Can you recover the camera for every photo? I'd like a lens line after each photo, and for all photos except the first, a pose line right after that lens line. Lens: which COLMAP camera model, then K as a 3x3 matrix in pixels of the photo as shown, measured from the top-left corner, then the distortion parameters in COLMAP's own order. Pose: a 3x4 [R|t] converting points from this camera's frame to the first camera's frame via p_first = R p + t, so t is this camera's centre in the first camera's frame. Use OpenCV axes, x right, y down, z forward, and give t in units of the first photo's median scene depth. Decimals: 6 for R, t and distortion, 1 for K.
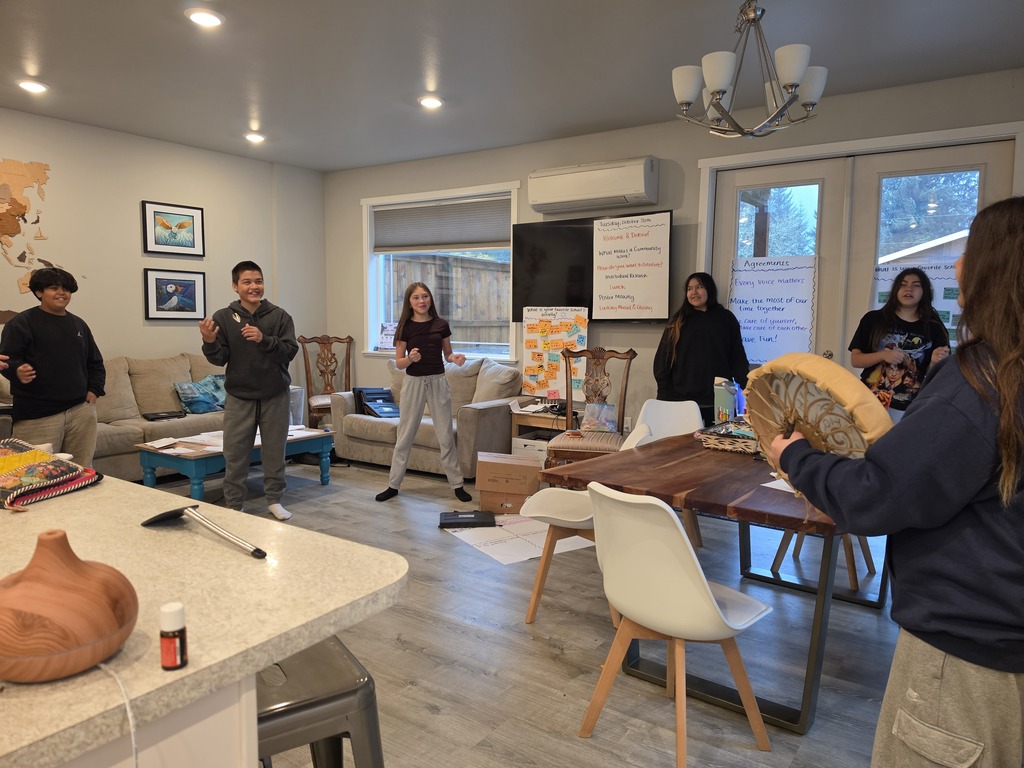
lens RADIAL K [[695.1, 0, 511.0], [0, 695.1, 371.8], [0, 0, 1]] dist [0.091335, -0.118530]
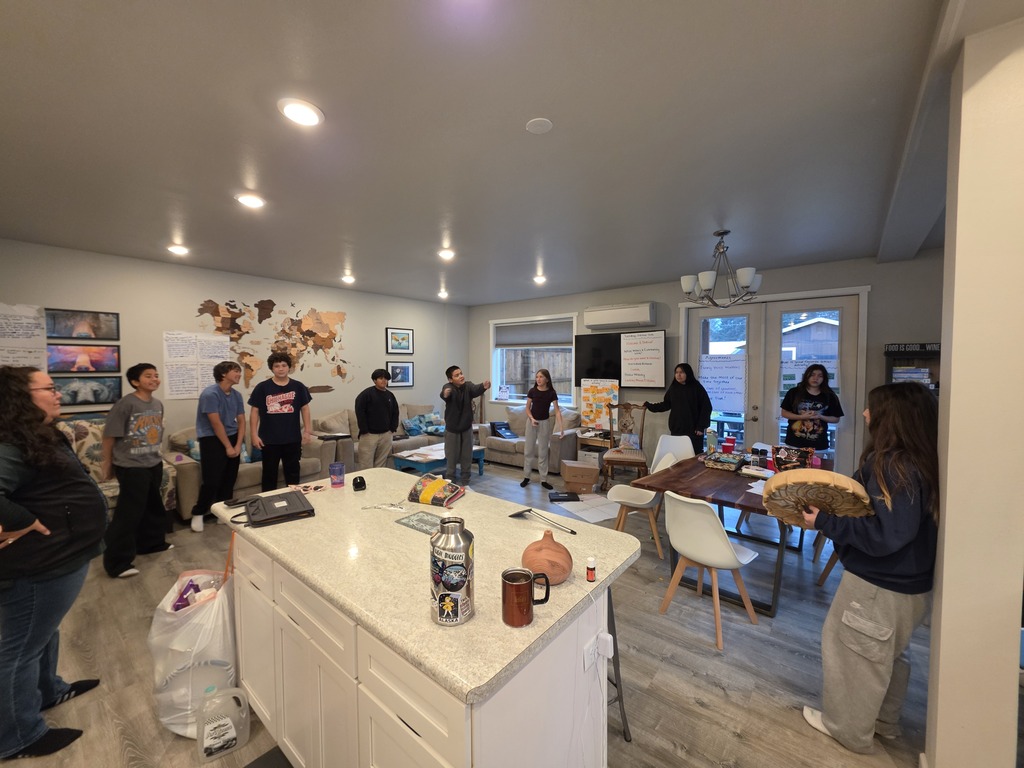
lens RADIAL K [[401.9, 0, 508.8], [0, 401.9, 377.4], [0, 0, 1]] dist [-0.000795, -0.000125]
pose [[0.996359, -0.008214, -0.084856, -0.093764], [0.003603, 0.998515, -0.054357, -0.043952], [0.085176, 0.053854, 0.994909, -0.096222]]
